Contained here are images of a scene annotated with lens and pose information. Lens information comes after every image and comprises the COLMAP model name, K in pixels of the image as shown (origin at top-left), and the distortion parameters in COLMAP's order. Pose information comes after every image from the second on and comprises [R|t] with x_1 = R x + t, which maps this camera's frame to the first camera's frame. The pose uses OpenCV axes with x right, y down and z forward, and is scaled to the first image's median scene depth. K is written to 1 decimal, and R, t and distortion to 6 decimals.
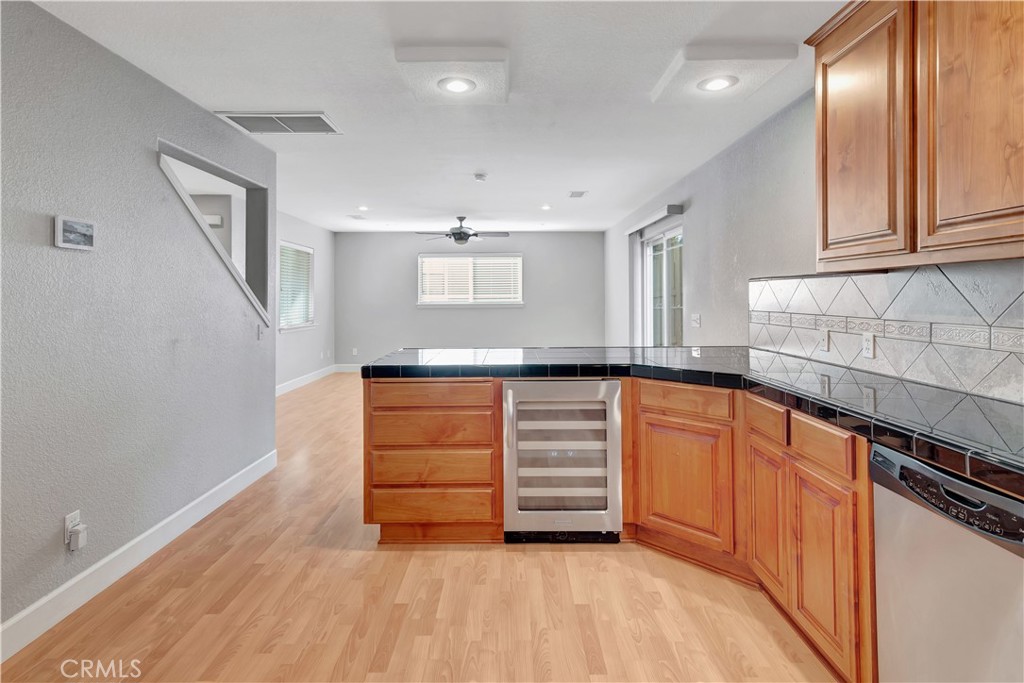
lens RADIAL K [[500.6, 0, 512.6], [0, 500.6, 291.0], [0, 0, 1]] dist [0.019019, 0.000342]
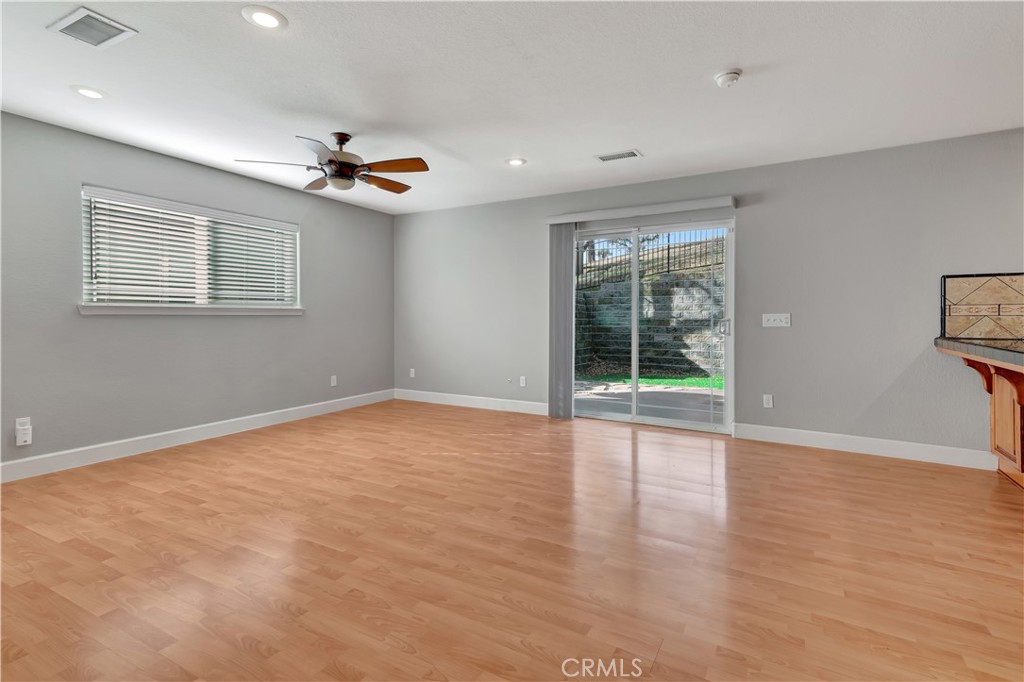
lens RADIAL K [[500.6, 0, 514.1], [0, 500.6, 306.1], [0, 0, 1]] dist [0.019019, 0.000342]
pose [[0.500581, 0.021695, 0.865418, -1.432776], [-0.014445, 0.999756, -0.016707, 0.111669], [-0.865569, -0.004137, 0.500772, 1.930679]]
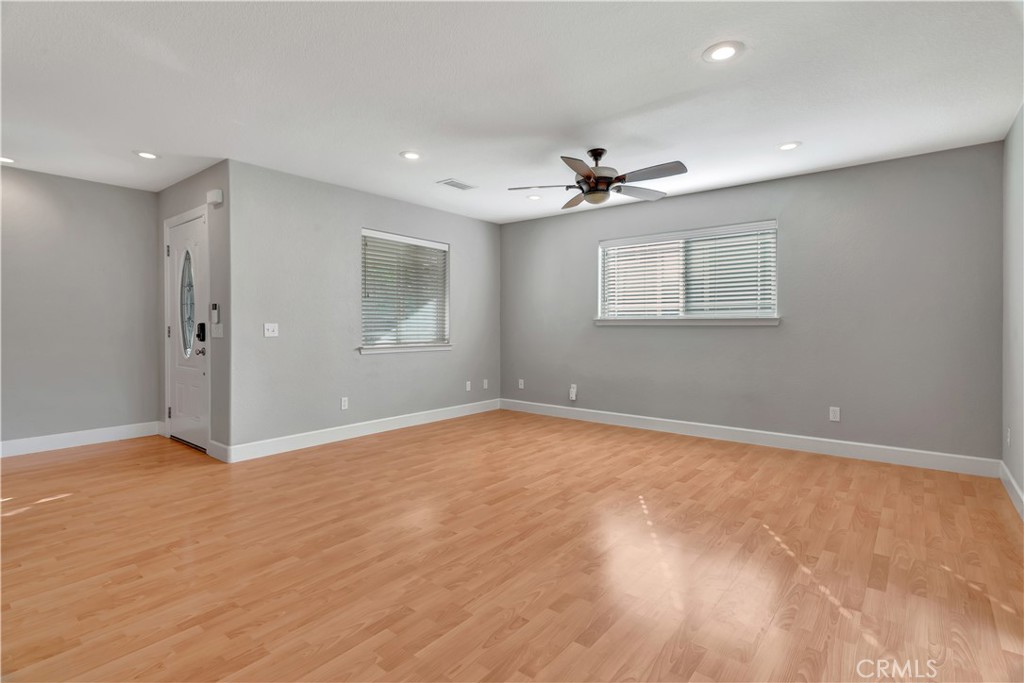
lens RADIAL K [[500.6, 0, 505.2], [0, 500.6, 323.0], [0, 0, 1]] dist [0.019019, 0.000342]
pose [[0.765258, 0.002604, -0.643718, 0.506287], [0.004904, 0.999939, 0.009876, 0.094224], [0.643705, -0.010714, 0.765199, 1.749412]]
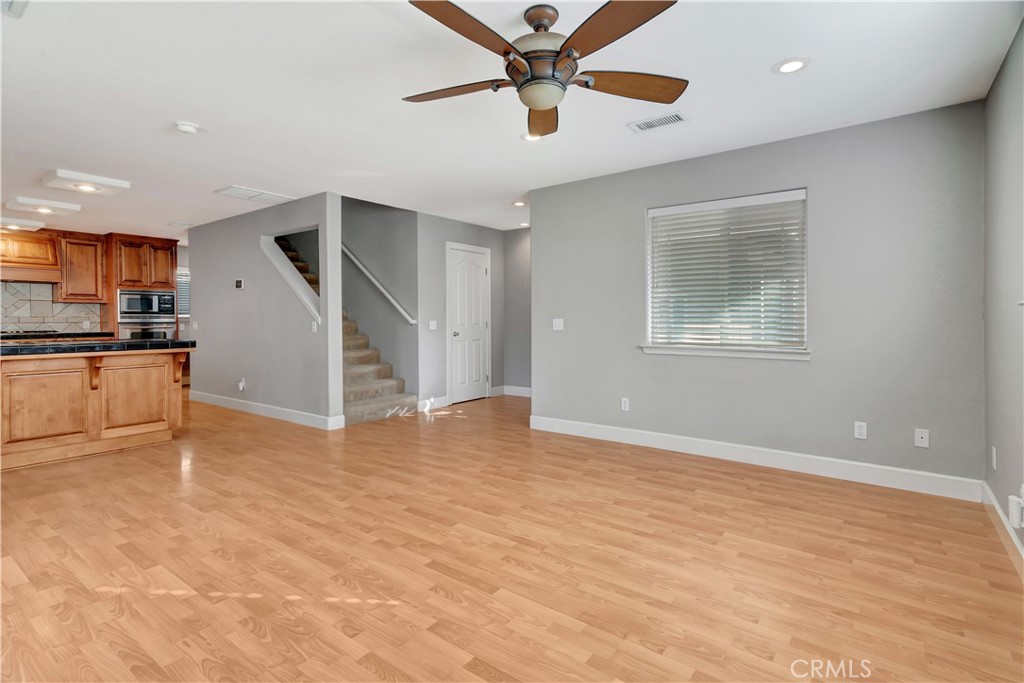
lens RADIAL K [[500.6, 0, 508.9], [0, 500.6, 319.6], [0, 0, 1]] dist [0.019019, 0.000342]
pose [[-0.613712, 0.006528, -0.789503, 0.456485], [0.014770, 0.999886, -0.003214, 0.117209], [0.789392, -0.013634, -0.613738, 3.727196]]
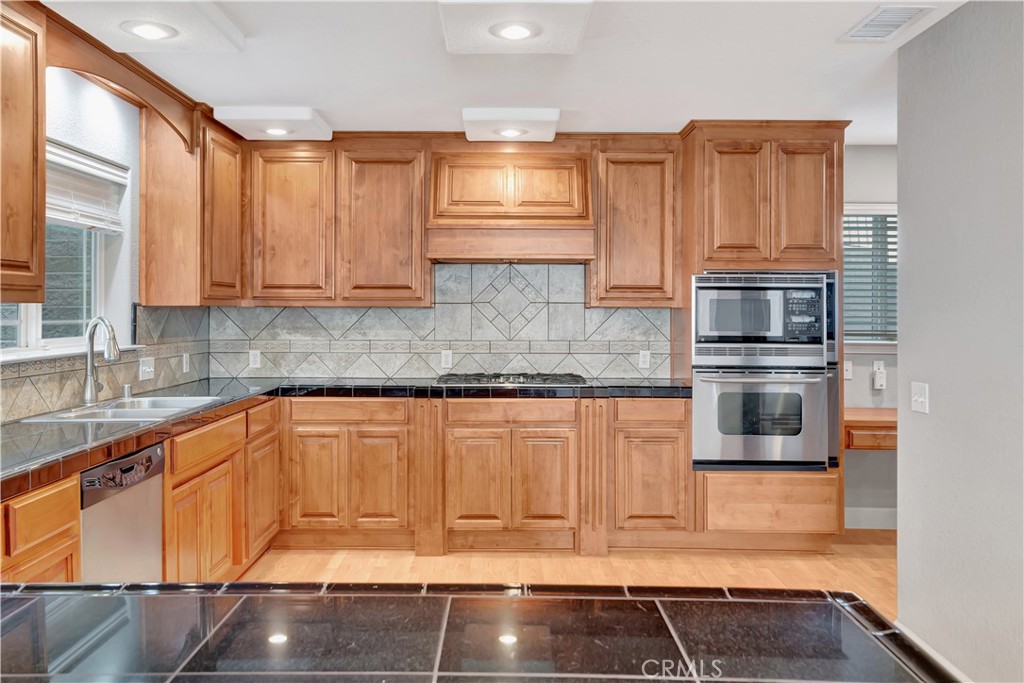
lens RADIAL K [[821.3, 0, 507.2], [0, 821.3, 333.9], [0, 0, 1]] dist [0.014548, -0.001367]
pose [[-0.999996, 0.002472, -0.001226, -0.100991], [0.002448, 0.999817, 0.018949, -0.014932], [0.001273, 0.018945, -0.999820, 1.705745]]
